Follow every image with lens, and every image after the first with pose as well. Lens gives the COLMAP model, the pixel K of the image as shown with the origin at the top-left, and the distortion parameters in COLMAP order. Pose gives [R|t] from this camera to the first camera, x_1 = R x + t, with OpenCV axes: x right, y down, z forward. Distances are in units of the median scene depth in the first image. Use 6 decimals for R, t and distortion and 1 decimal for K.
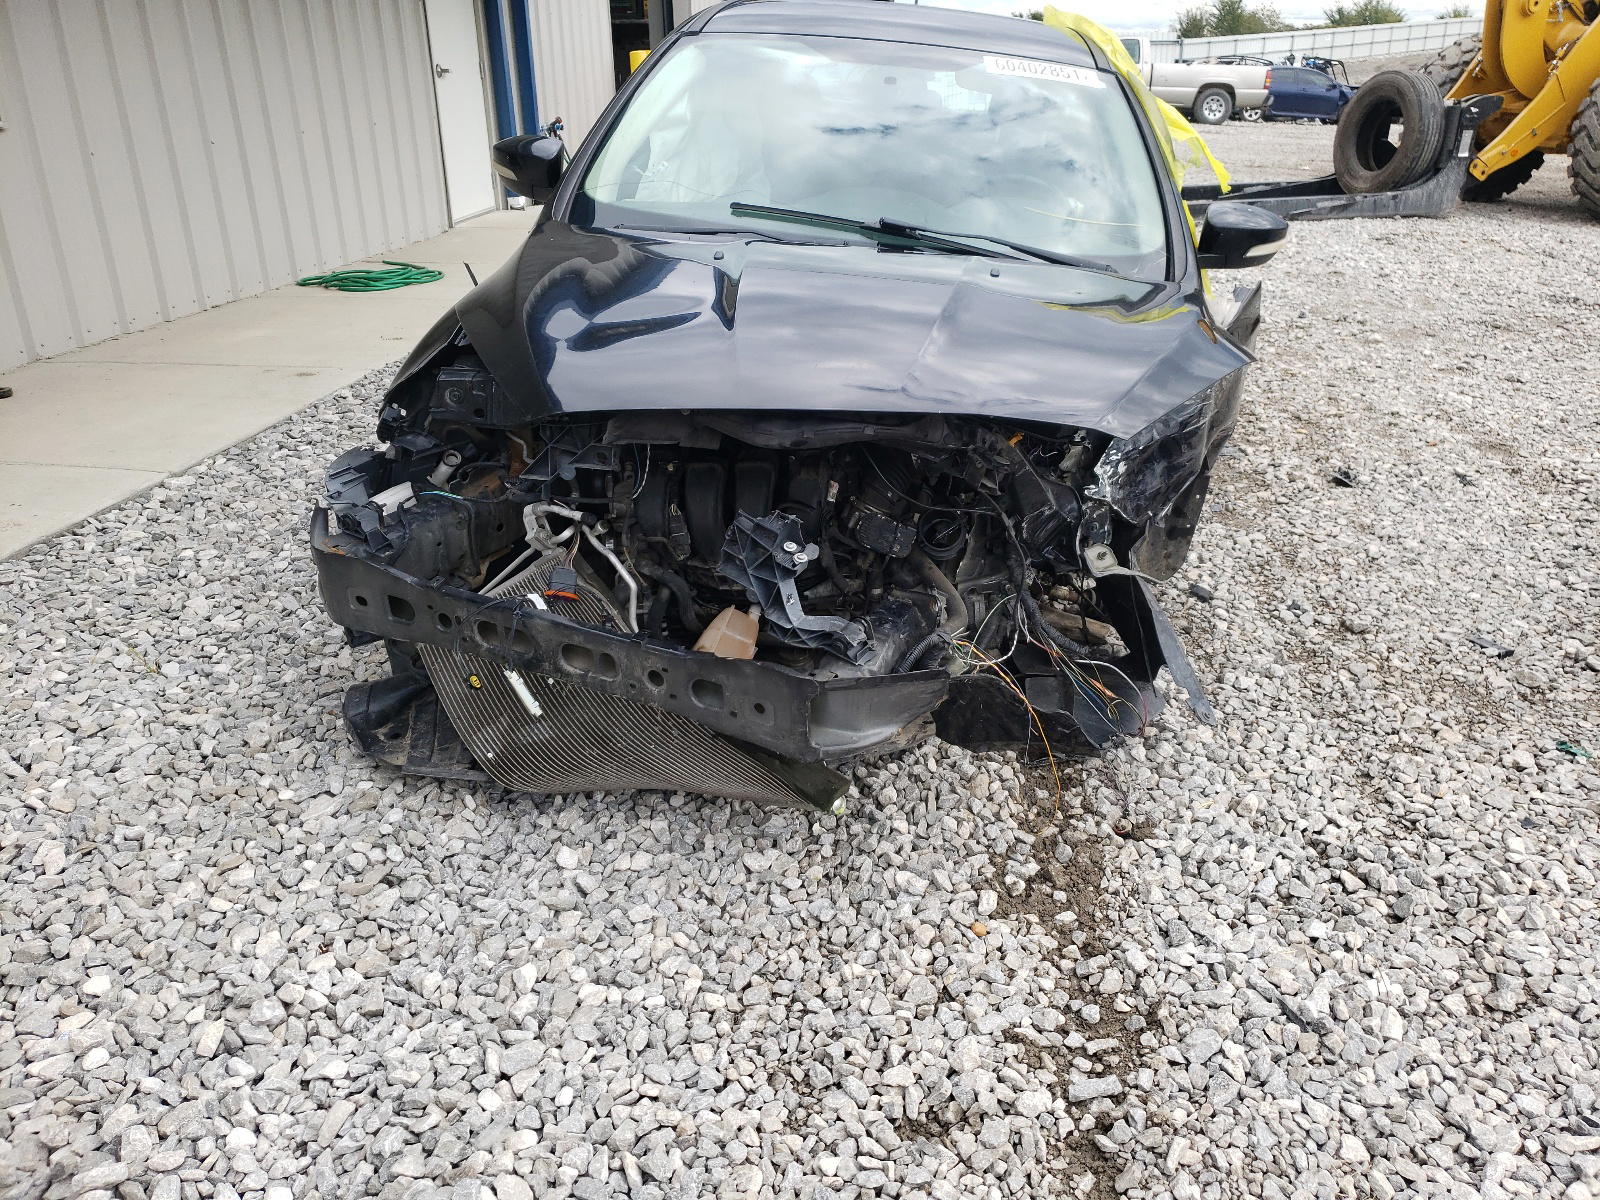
lens RADIAL K [[1257.1, 0, 800.0], [0, 1257.1, 600.0], [0, 0, 1]] dist [0.005222, 0.001069]
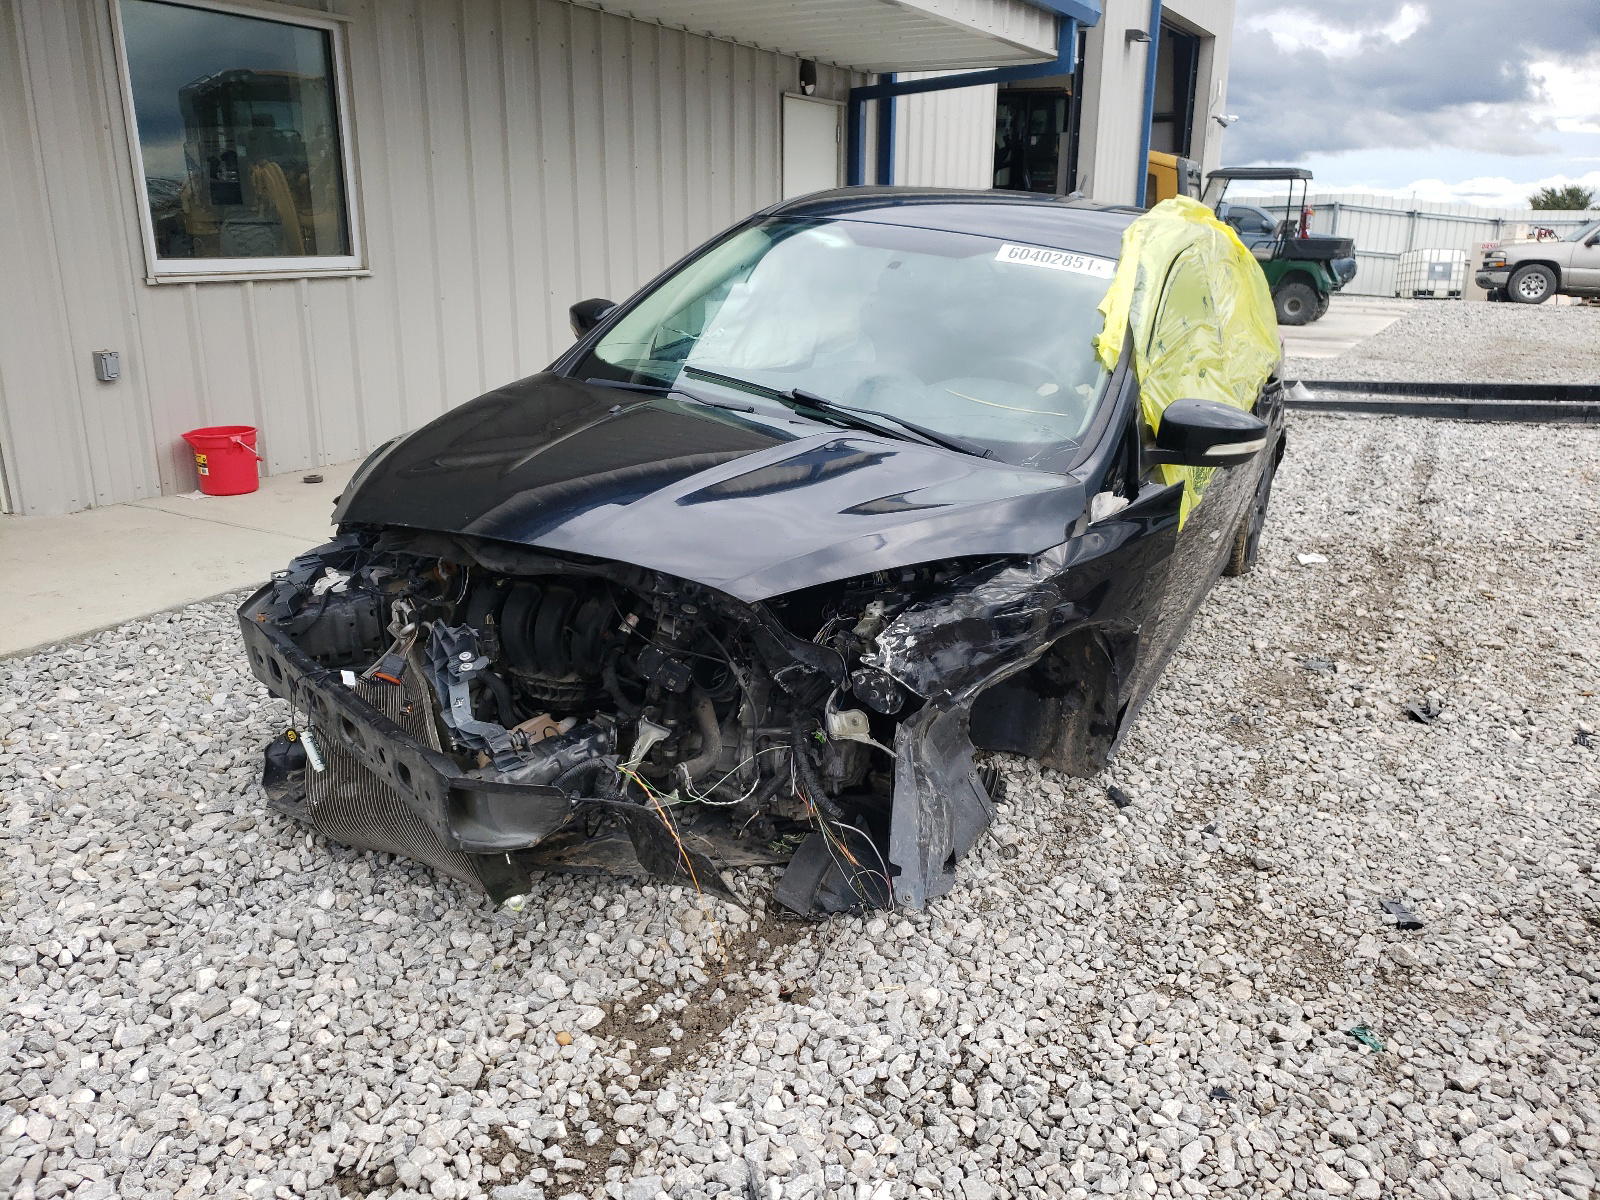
lens RADIAL K [[1275.8, 0, 800.0], [0, 1275.8, 600.0], [0, 0, 1]] dist [-0.014062, 0.064239]
pose [[0.926184, 0.129303, -0.354210, 0.538699], [-0.170889, 0.981297, -0.088618, -0.032299], [0.336126, 0.142607, 0.930958, 0.010153]]
